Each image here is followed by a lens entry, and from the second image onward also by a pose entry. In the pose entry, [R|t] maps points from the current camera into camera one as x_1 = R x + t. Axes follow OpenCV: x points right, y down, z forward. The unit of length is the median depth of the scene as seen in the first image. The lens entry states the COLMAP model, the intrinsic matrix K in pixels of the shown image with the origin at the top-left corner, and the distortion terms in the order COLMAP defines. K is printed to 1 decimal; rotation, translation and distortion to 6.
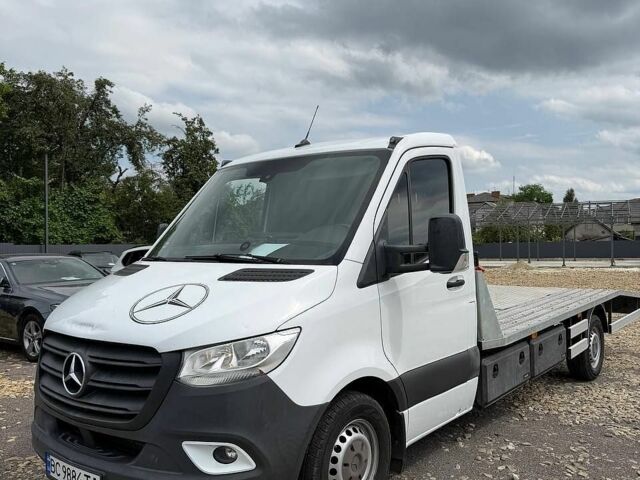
lens RADIAL K [[601.8, 0, 320.7], [0, 601.8, 239.1], [0, 0, 1]] dist [0.110084, -0.197855]
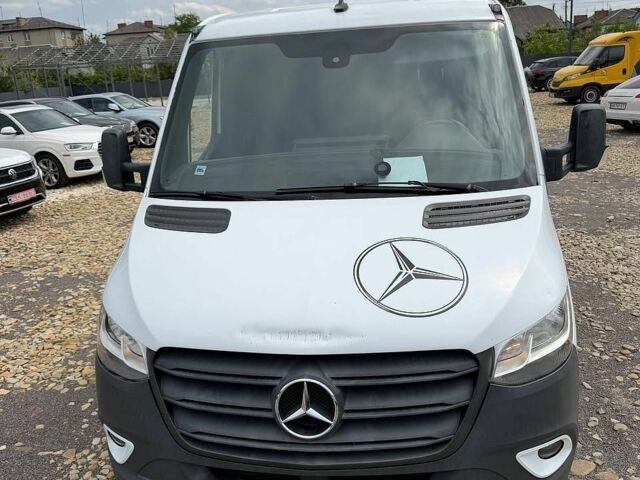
lens RADIAL K [[601.8, 0, 320.7], [0, 601.8, 239.1], [0, 0, 1]] dist [0.110084, -0.197855]
pose [[0.851490, -0.183872, 0.491076, -0.689444], [0.048180, 0.959978, 0.275901, -0.134433], [-0.522152, -0.211268, 0.826271, 0.502194]]
